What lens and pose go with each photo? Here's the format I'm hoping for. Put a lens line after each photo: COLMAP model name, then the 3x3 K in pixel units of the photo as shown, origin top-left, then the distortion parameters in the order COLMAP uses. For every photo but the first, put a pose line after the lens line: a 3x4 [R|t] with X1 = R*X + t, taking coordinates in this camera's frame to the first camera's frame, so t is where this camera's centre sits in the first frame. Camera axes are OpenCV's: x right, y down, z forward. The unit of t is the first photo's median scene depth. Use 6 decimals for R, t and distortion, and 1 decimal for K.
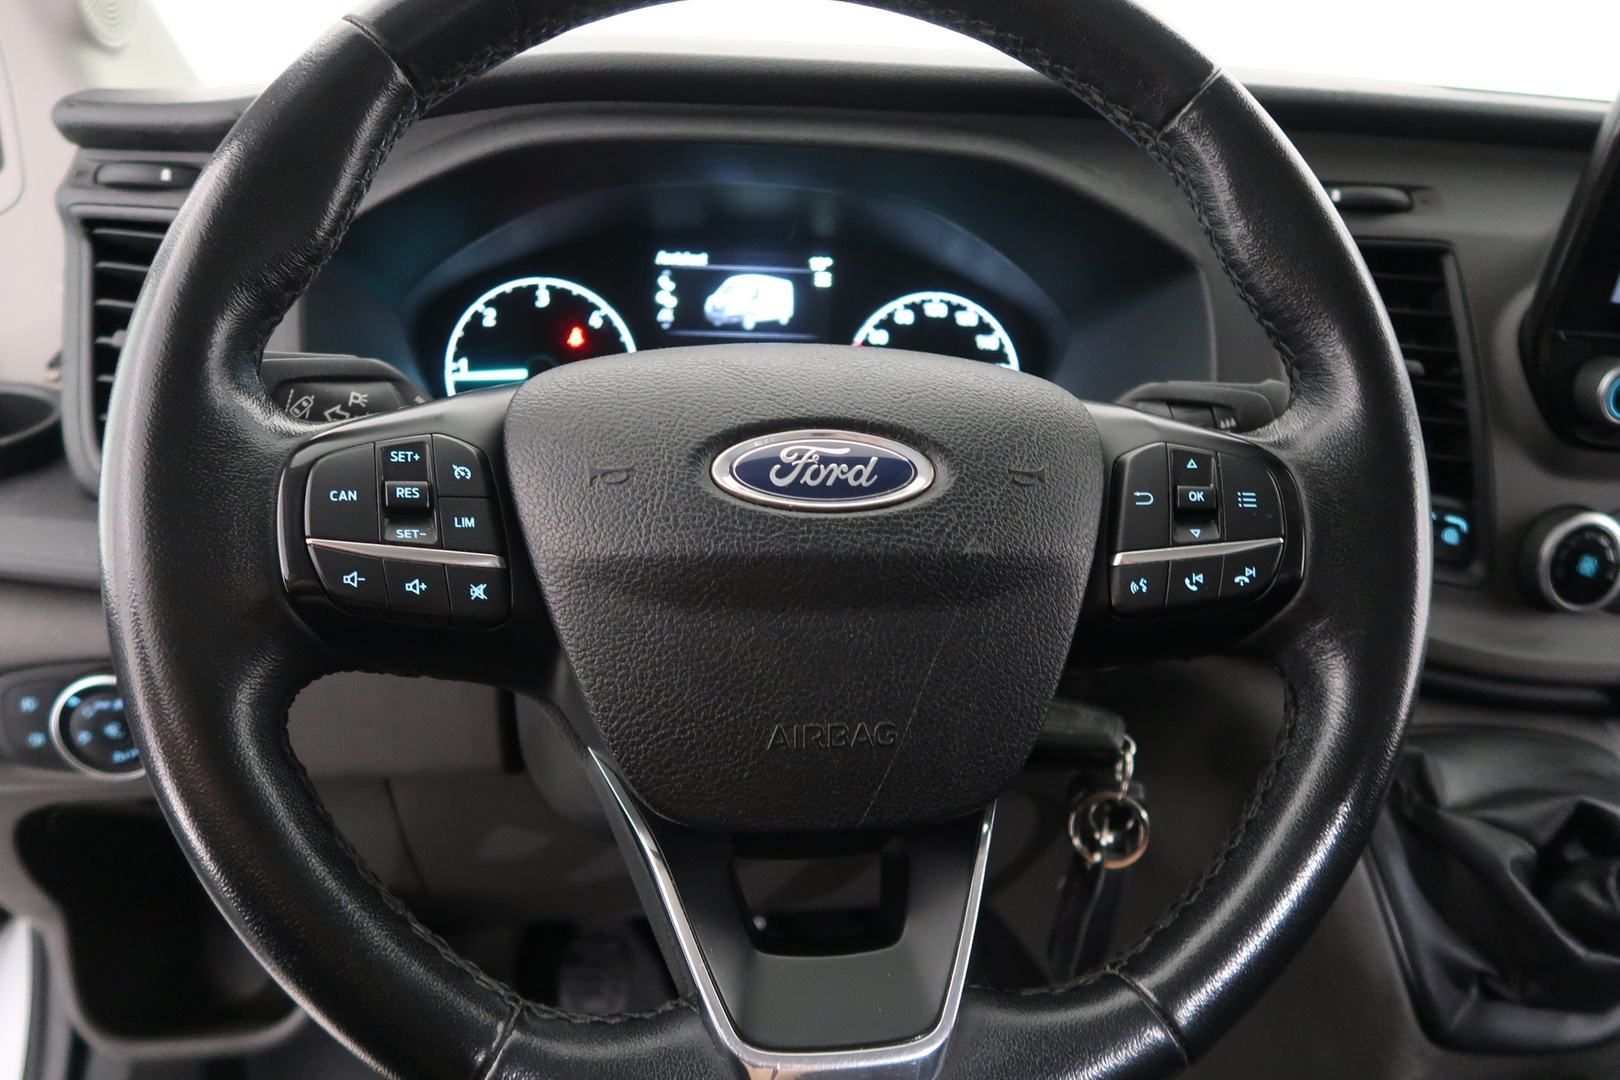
lens RADIAL K [[1140.5, 0, 810.0], [0, 1140.5, 540.0], [0, 0, 1]] dist [-0.029709, -0.000479]
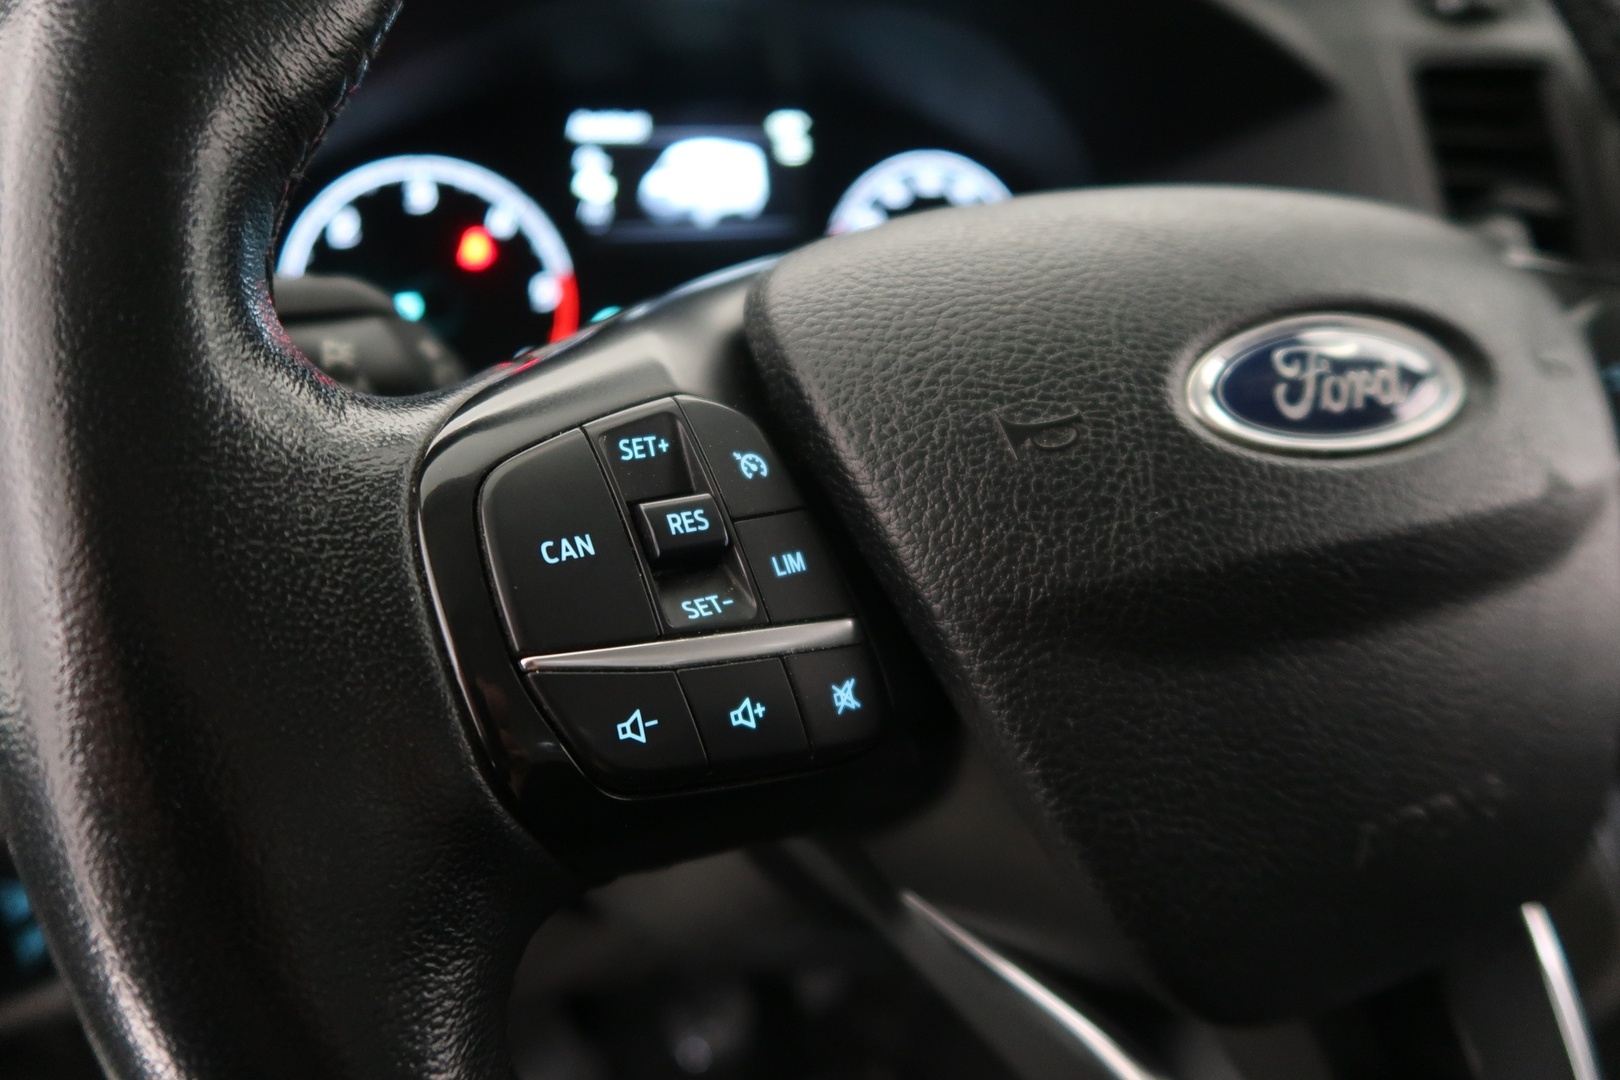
lens RADIAL K [[1140.5, 0, 810.0], [0, 1140.5, 540.0], [0, 0, 1]] dist [-0.029709, -0.000479]
pose [[0.951869, -0.144879, 0.270103, -0.431889], [0.126795, 0.988422, 0.083333, -0.066898], [-0.279049, -0.045075, 0.959218, 0.522147]]
